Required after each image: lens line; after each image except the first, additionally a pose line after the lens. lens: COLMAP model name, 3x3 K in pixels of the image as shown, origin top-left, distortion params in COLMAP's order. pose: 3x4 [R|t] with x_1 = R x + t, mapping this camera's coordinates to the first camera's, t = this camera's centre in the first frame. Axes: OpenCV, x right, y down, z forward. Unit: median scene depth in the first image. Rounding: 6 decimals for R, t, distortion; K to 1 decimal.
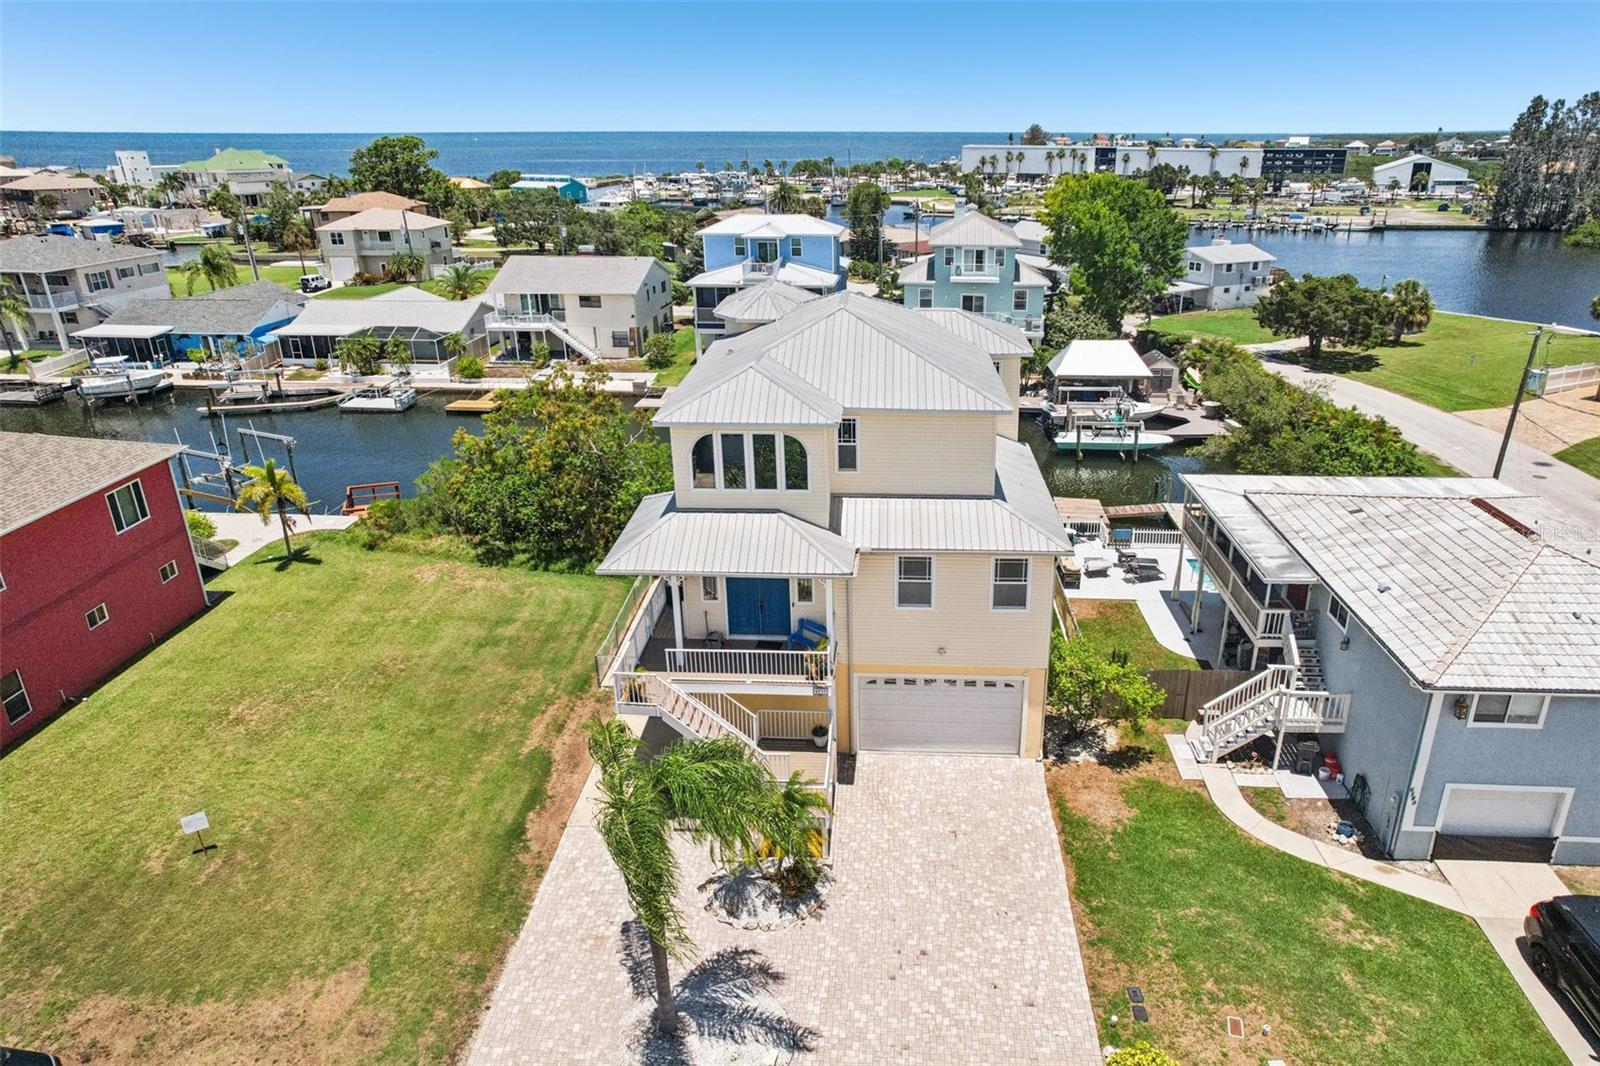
lens RADIAL K [[1025.1, 0, 796.6], [0, 1025.1, 539.1], [0, 0, 1]] dist [-0.094683, 0.088328]
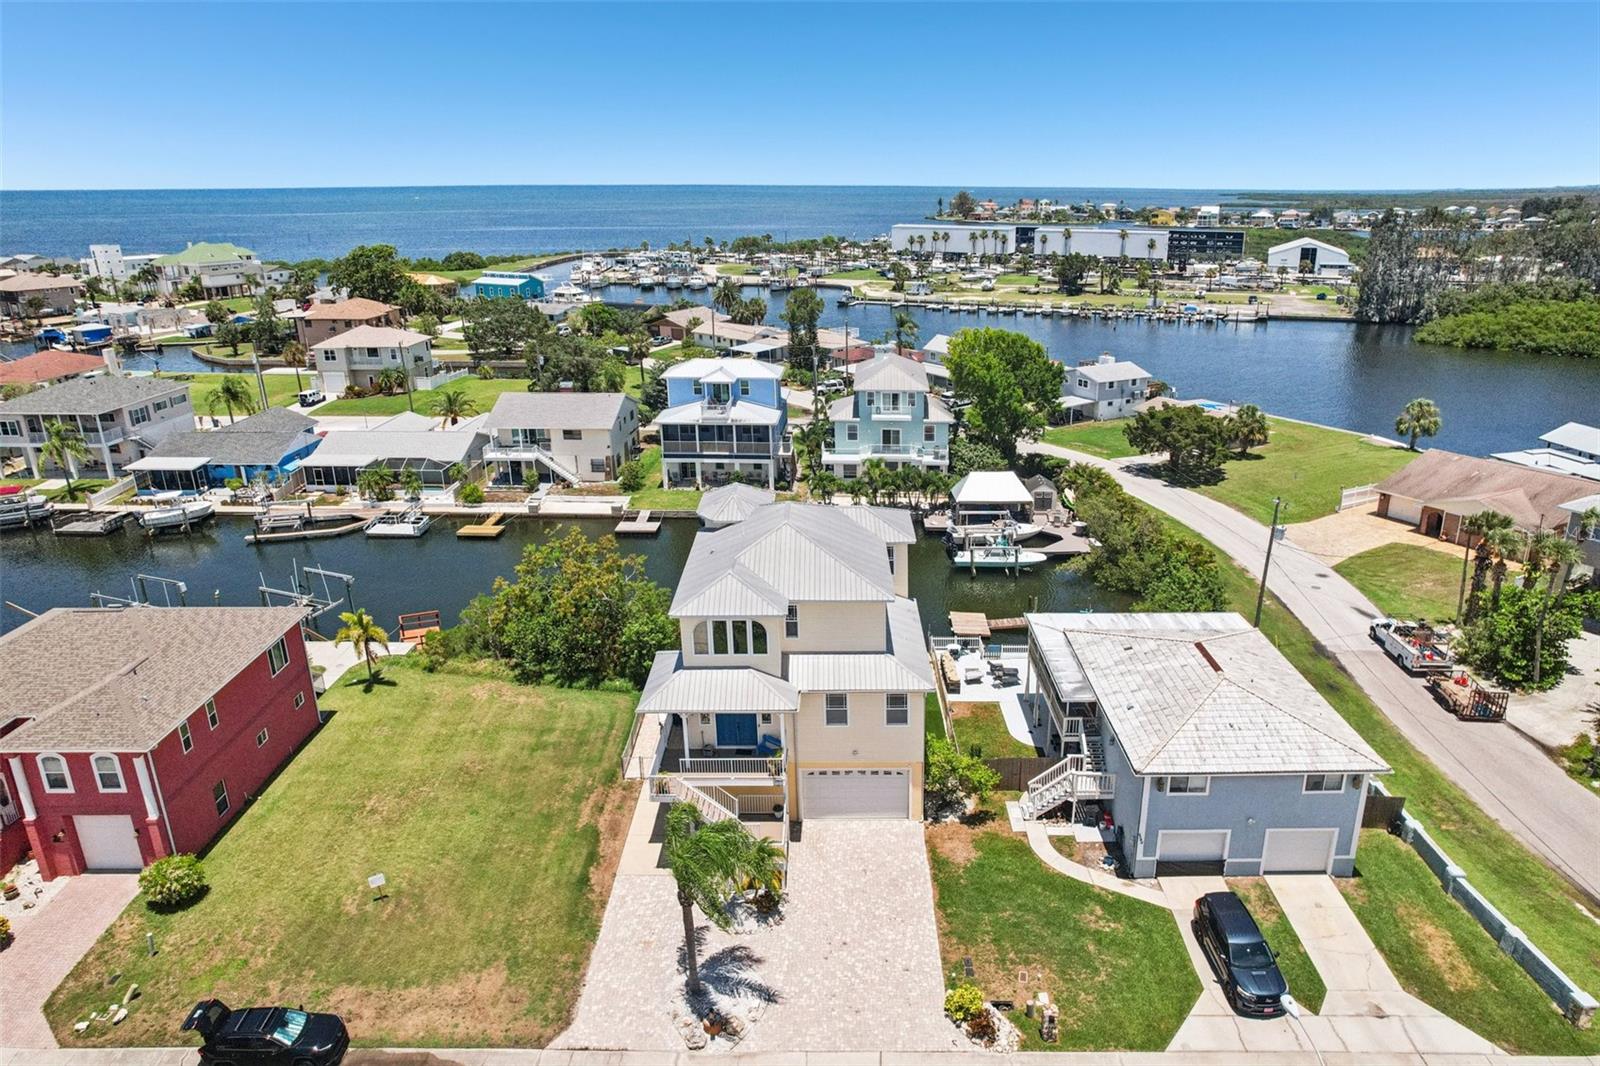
lens RADIAL K [[1021.8, 0, 800.0], [0, 1021.8, 533.0], [0, 0, 1]] dist [-0.076181, 0.050804]
pose [[0.998108, -0.015690, 0.059446, -0.026965], [0.019012, 0.998265, -0.055732, -0.132353], [-0.058468, 0.056757, 0.996675, -0.527764]]
